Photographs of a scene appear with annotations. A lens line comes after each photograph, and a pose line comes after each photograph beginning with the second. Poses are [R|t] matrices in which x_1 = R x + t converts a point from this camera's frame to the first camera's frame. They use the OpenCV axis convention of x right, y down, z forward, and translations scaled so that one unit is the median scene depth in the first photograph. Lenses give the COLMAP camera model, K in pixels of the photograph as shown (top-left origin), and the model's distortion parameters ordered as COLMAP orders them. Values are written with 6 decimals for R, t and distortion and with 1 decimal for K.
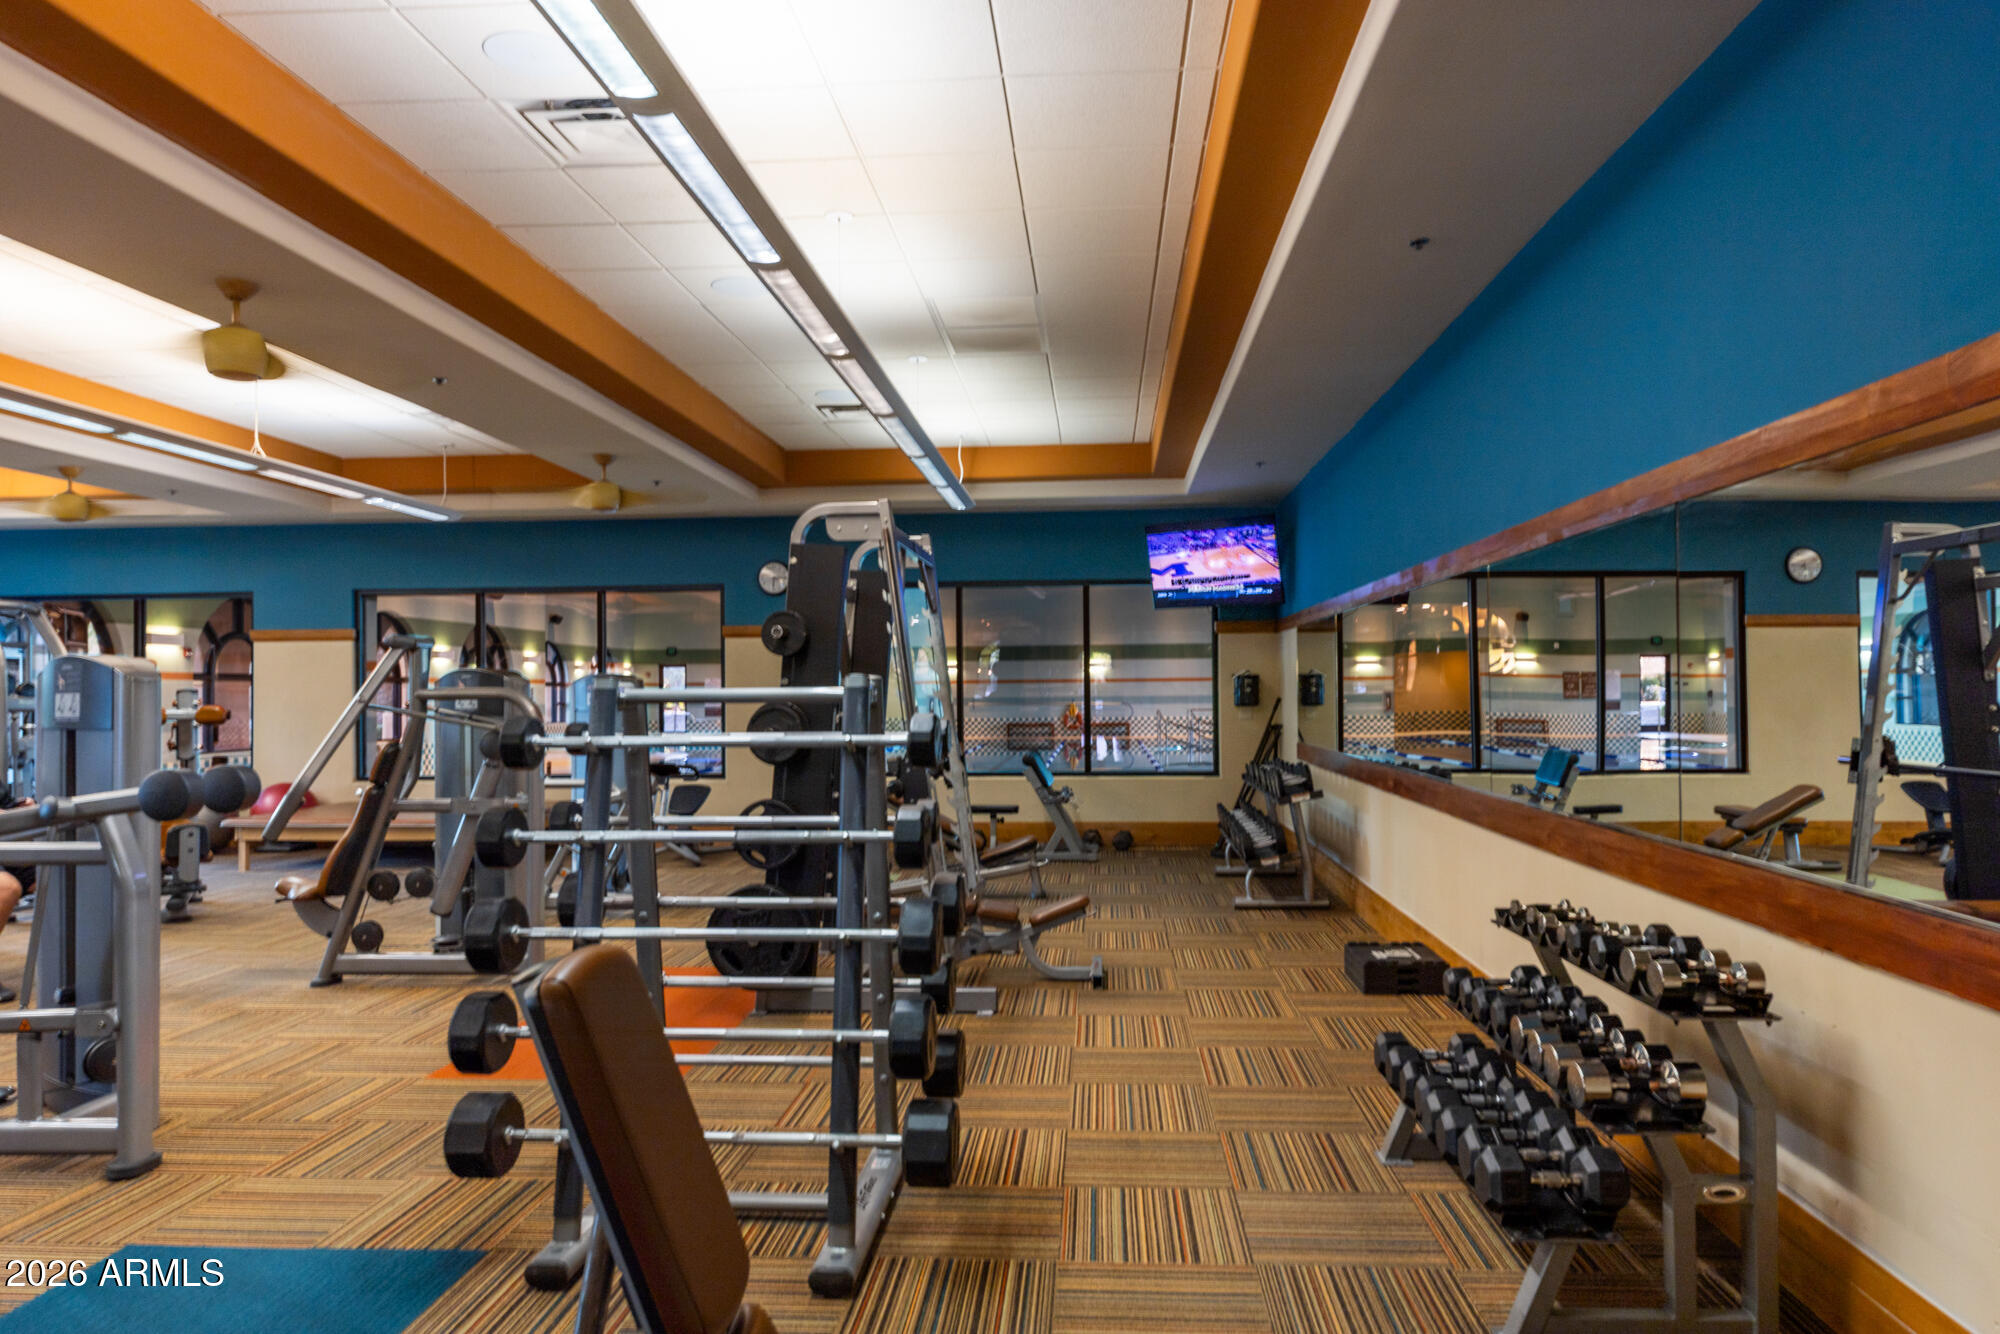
lens RADIAL K [[1316.3, 0, 1000.0], [0, 1316.3, 667.0], [0, 0, 1]] dist [0.039699, -0.000866]
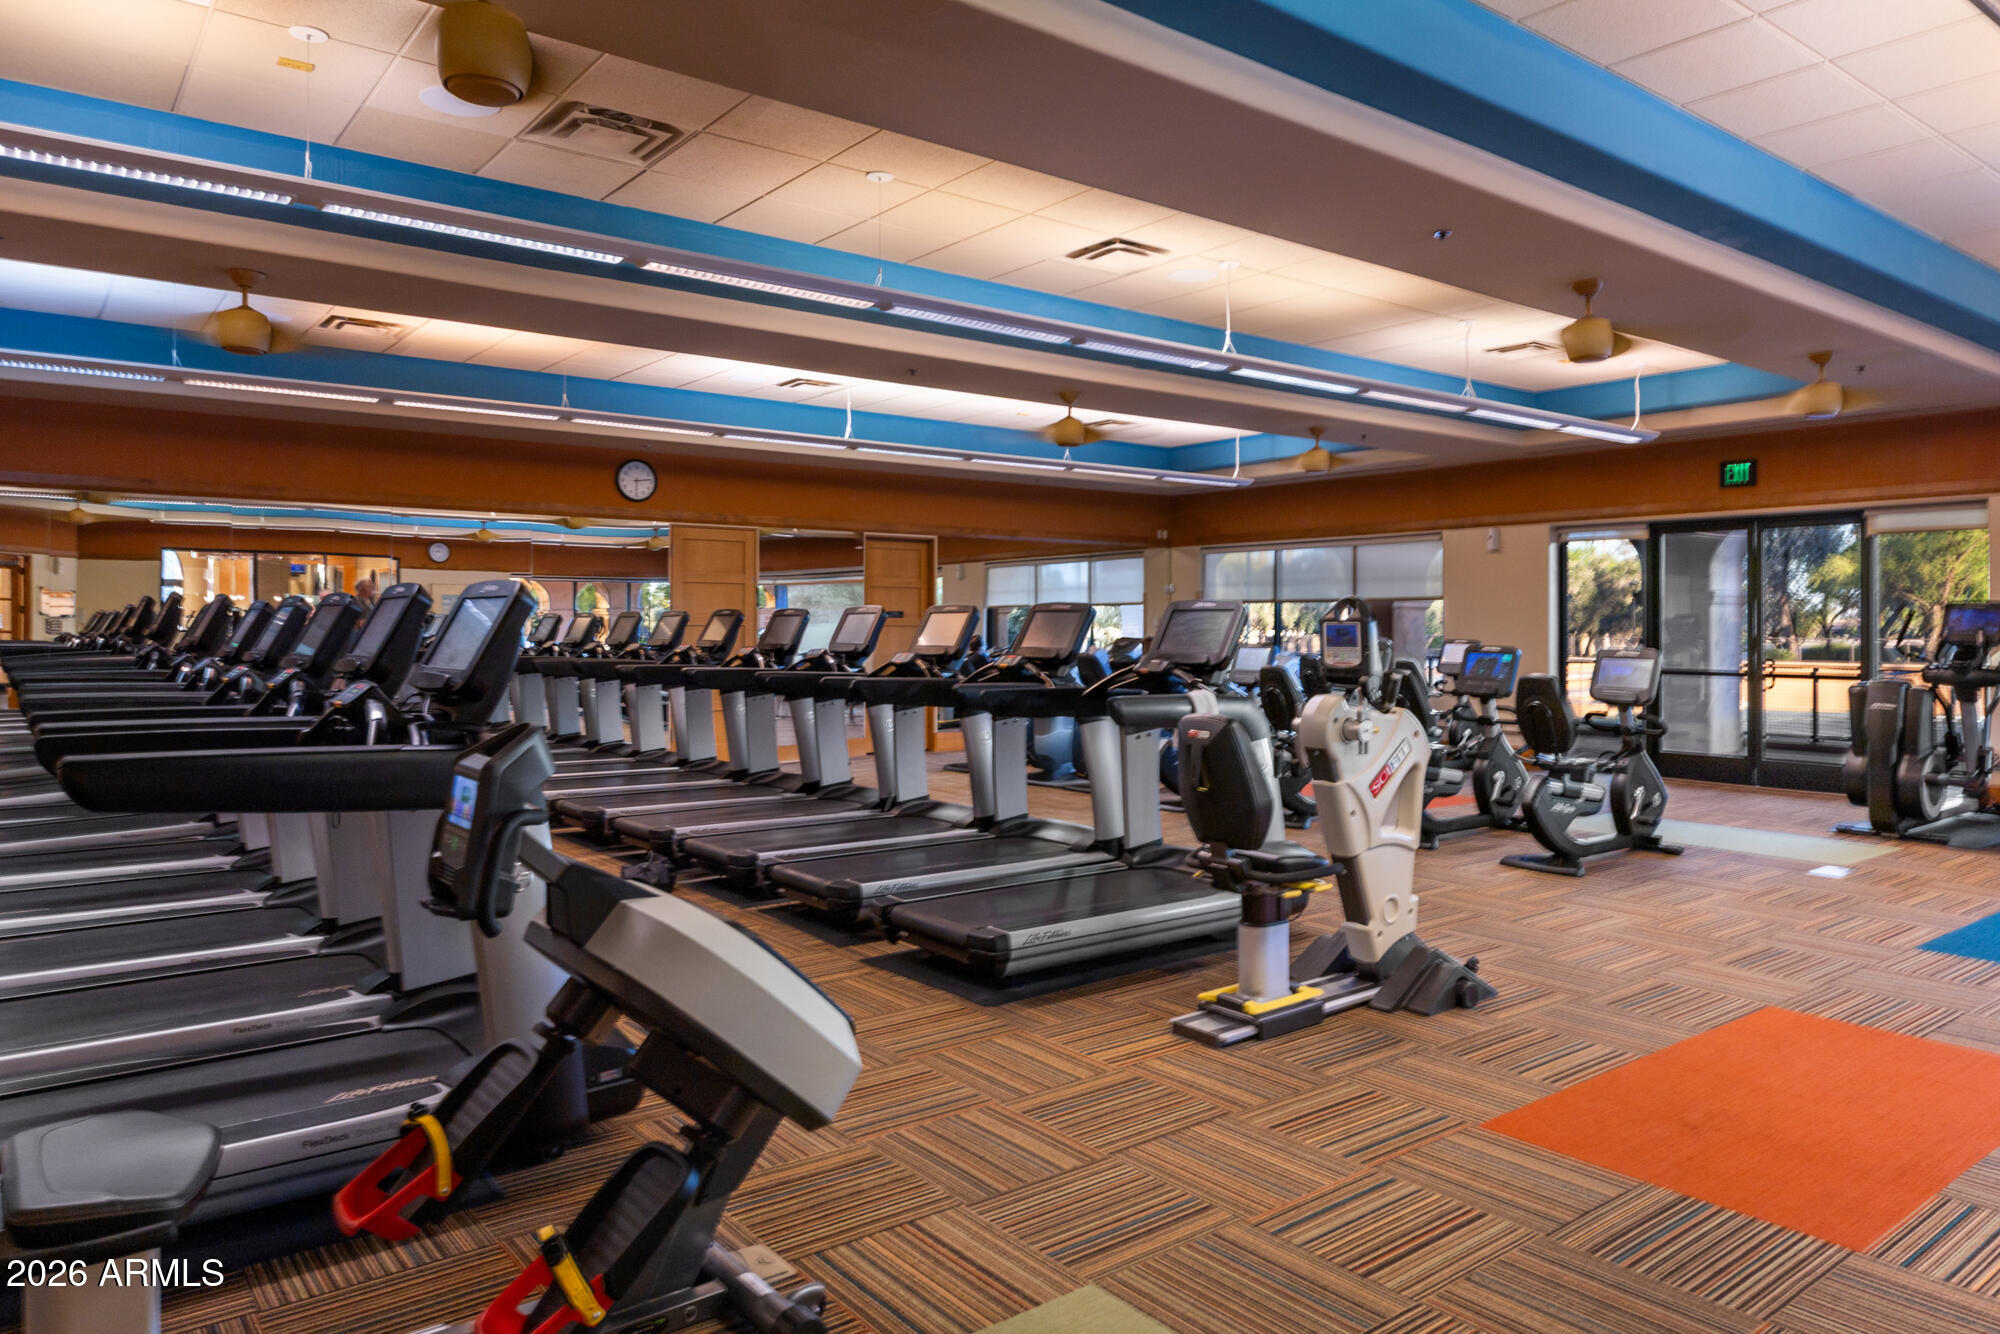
lens RADIAL K [[1316.3, 0, 1000.0], [0, 1316.3, 667.0], [0, 0, 1]] dist [0.039699, -0.000866]
pose [[0.674787, 0.033313, -0.737260, 0.002036], [0.009574, 0.998502, 0.053880, 0.001959], [0.737950, -0.043416, 0.673457, 0.278060]]
